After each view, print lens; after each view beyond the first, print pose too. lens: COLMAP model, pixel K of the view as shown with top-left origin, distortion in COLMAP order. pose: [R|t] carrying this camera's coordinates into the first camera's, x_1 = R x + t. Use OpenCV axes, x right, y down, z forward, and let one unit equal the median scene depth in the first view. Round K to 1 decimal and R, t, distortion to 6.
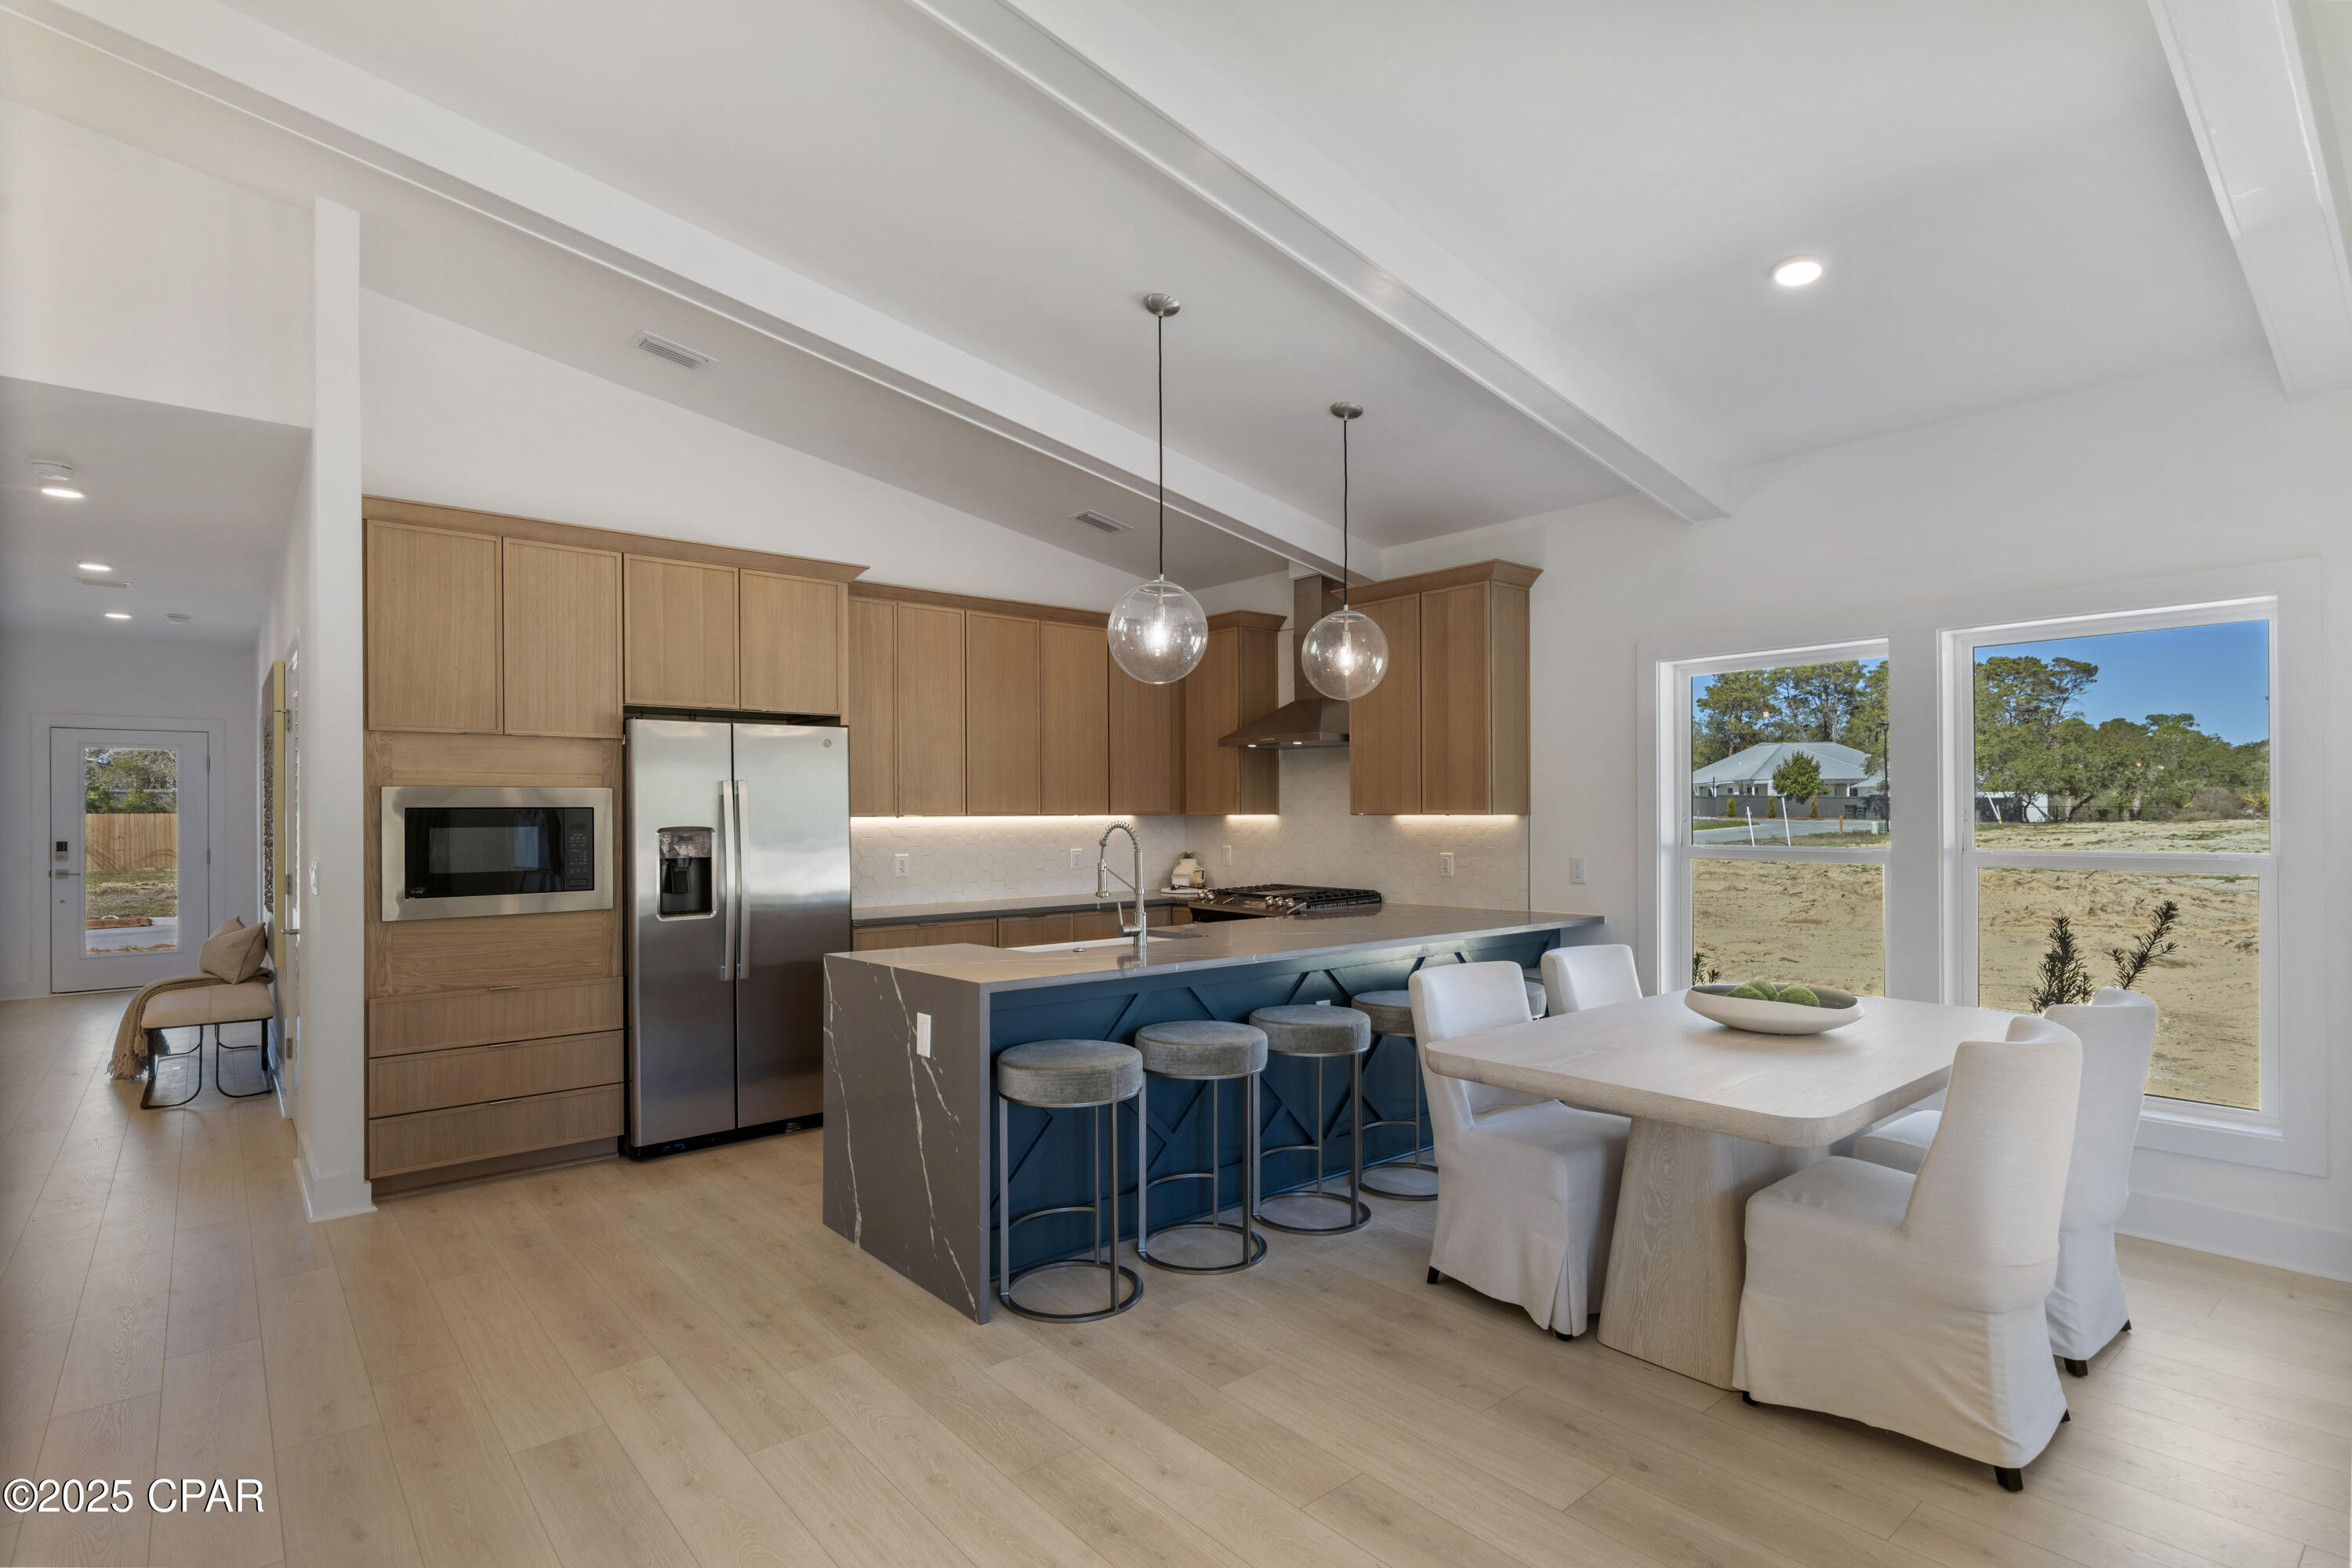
lens RADIAL K [[1161.8, 0, 1178.7], [0, 1161.8, 811.2], [0, 0, 1]] dist [-0.000188, 0.000155]
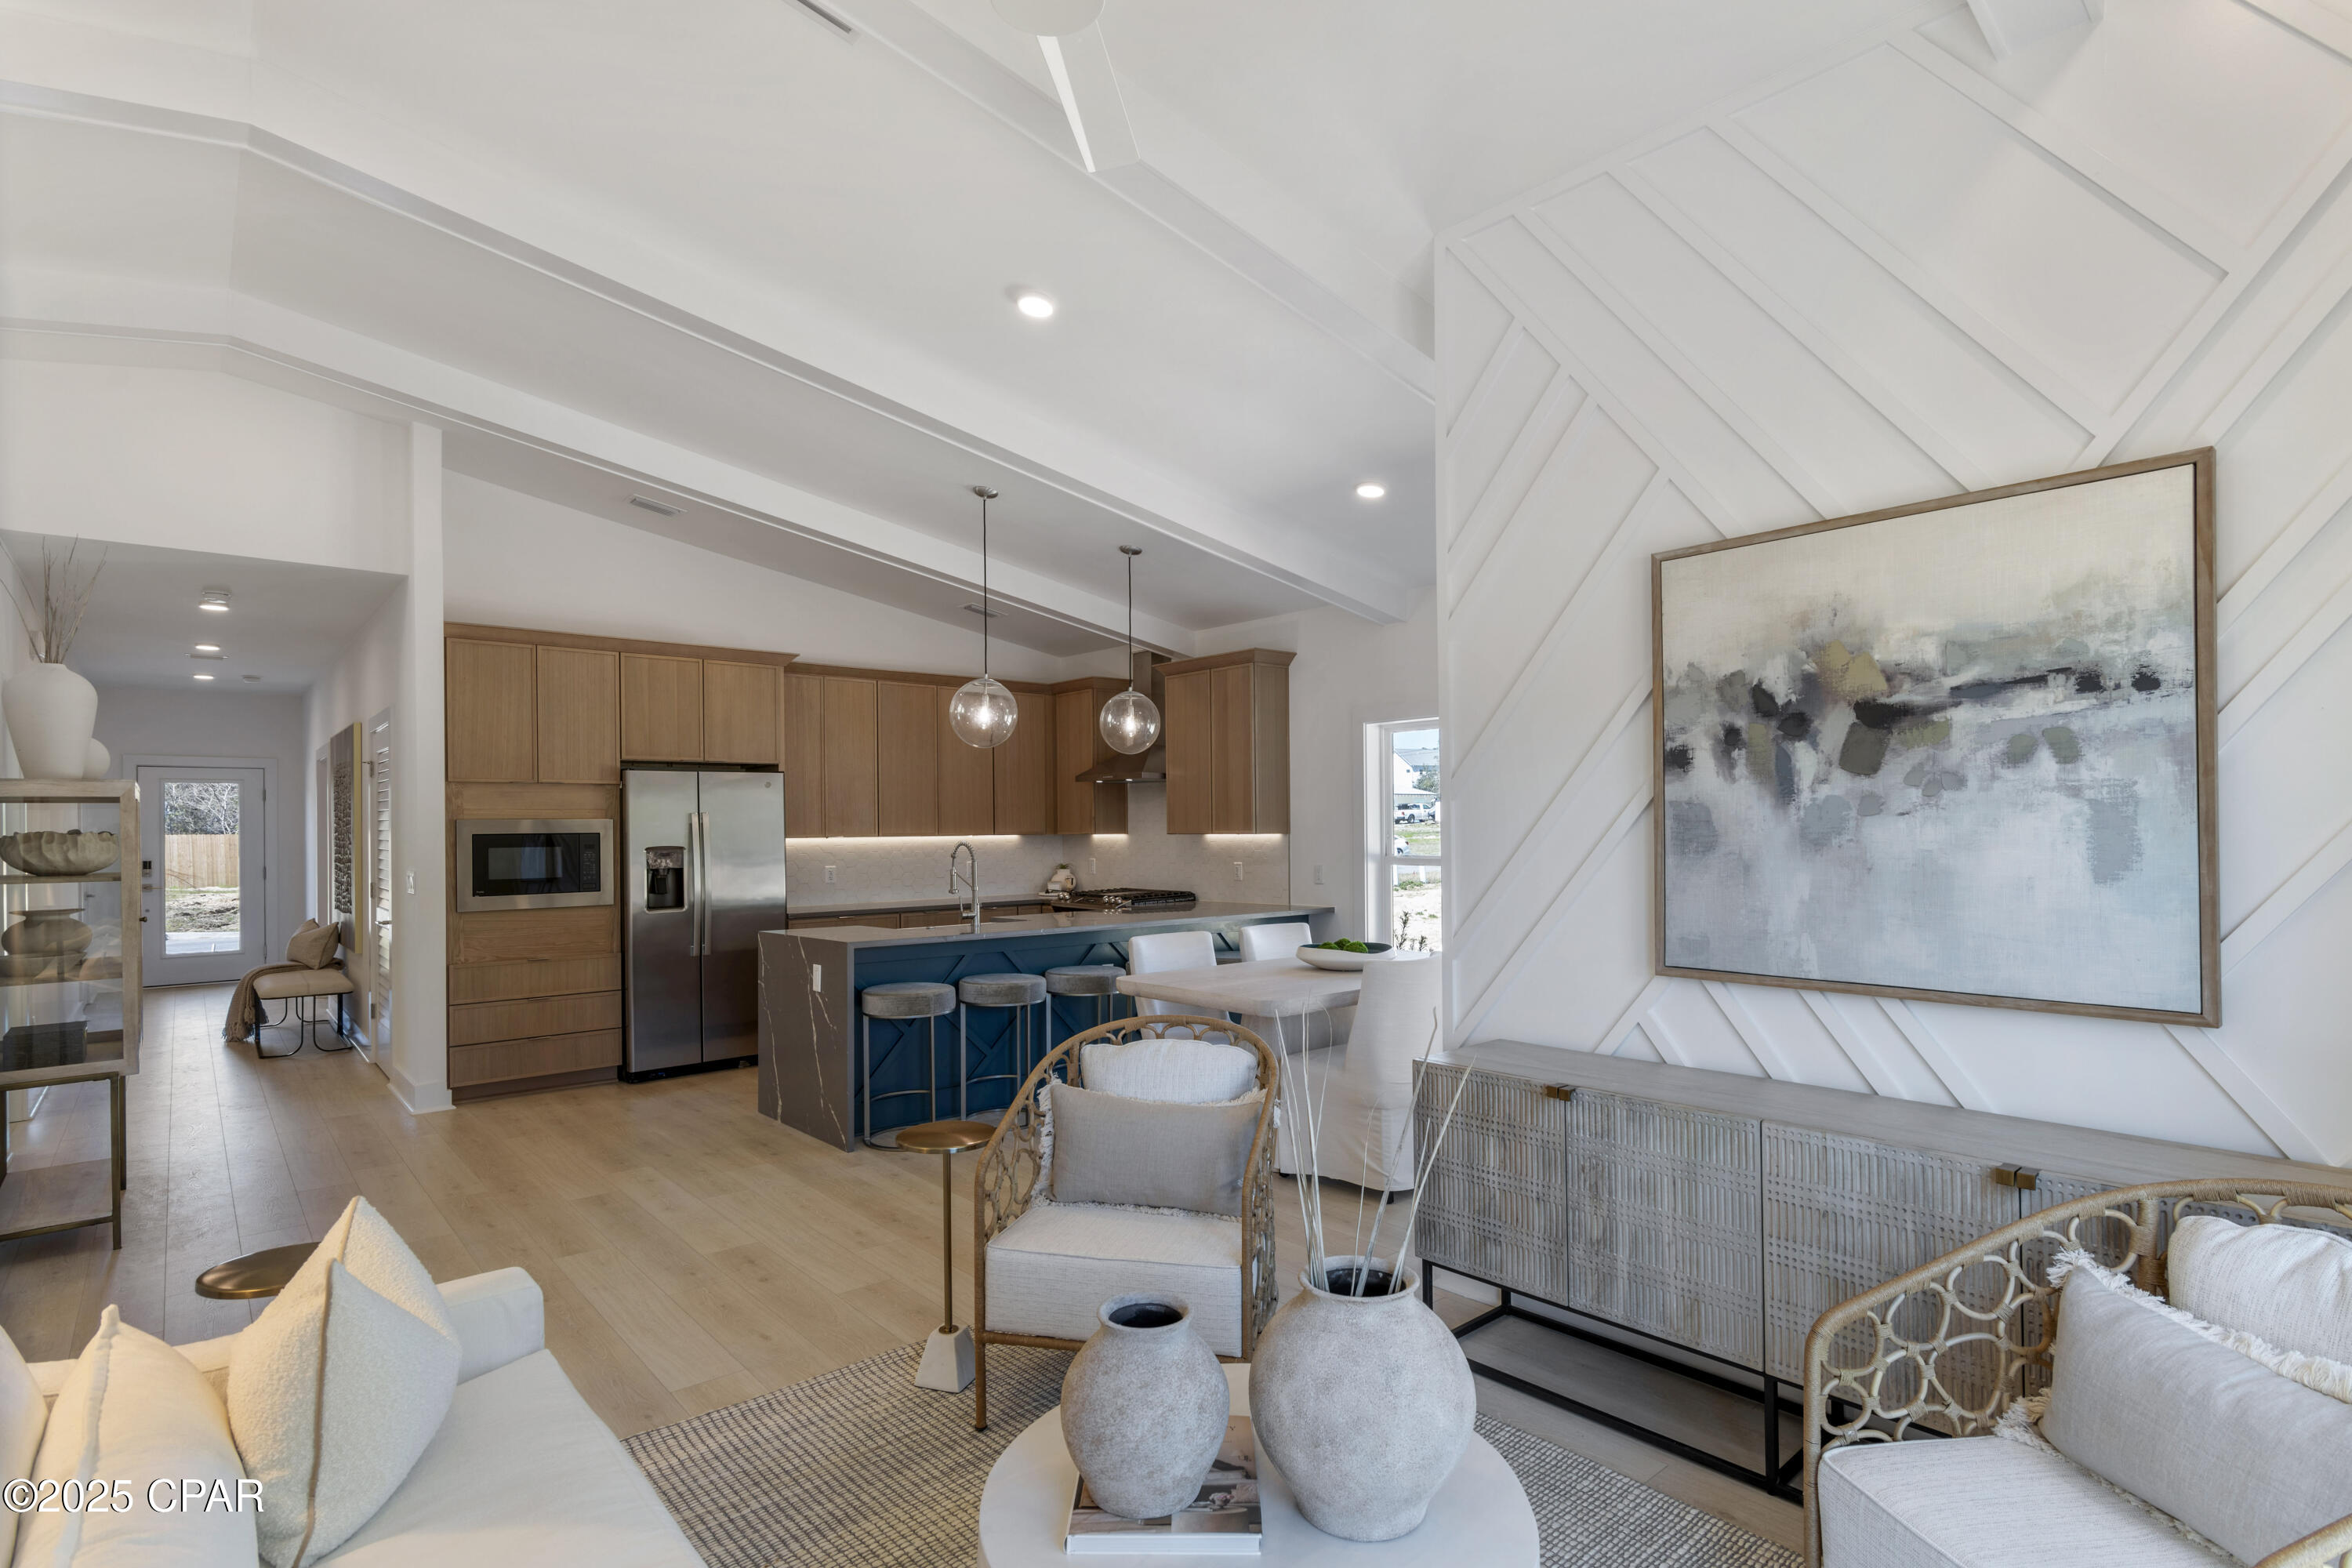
lens RADIAL K [[1177.6, 0, 1166.5], [0, 1177.6, 817.2], [0, 0, 1]] dist [0.000213, -0.000001]
pose [[0.999982, -0.005752, 0.001468, 0.181852], [0.005763, 0.999952, -0.007868, -0.006904], [-0.001423, 0.007877, 0.999968, -0.429496]]
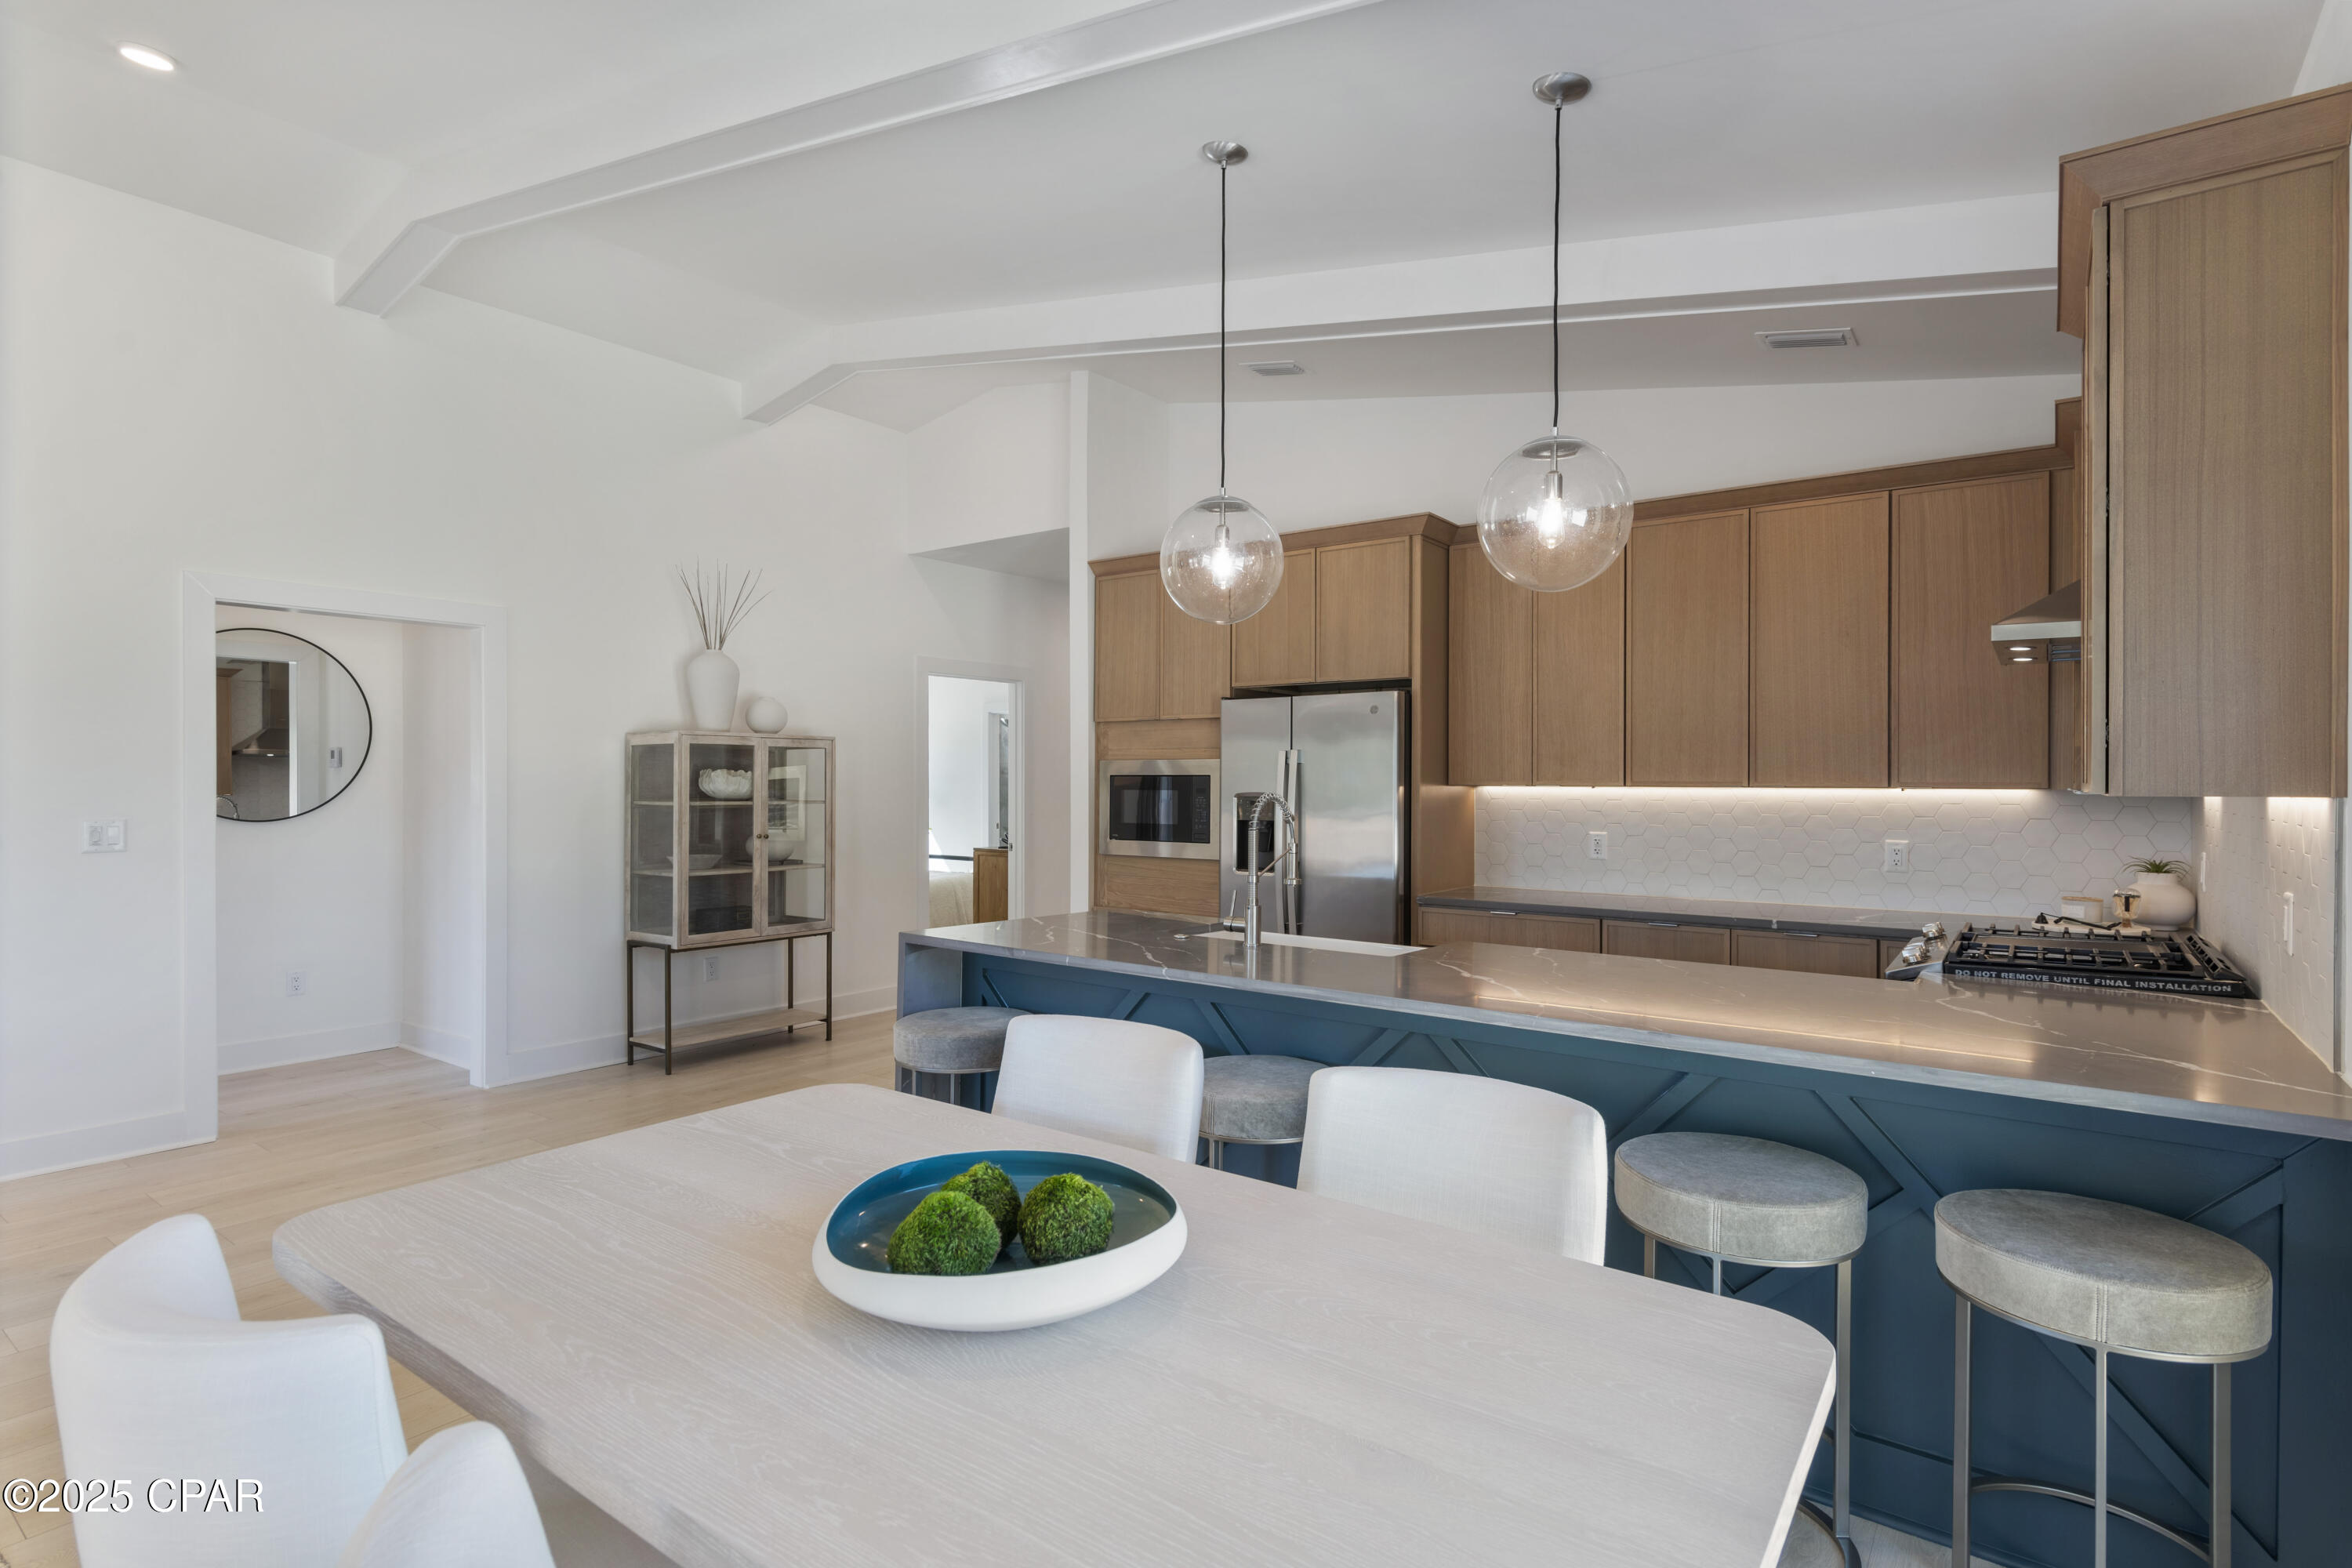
lens RADIAL K [[1154.8, 0, 1176.0], [0, 1154.8, 784.0], [0, 0, 1]] dist [0.002549, 0.000240]
pose [[0.231764, 0.008975, -0.972731, 0.649102], [-0.004499, 0.999957, 0.008154, -0.003660], [0.972762, 0.002487, 0.231794, 0.672235]]
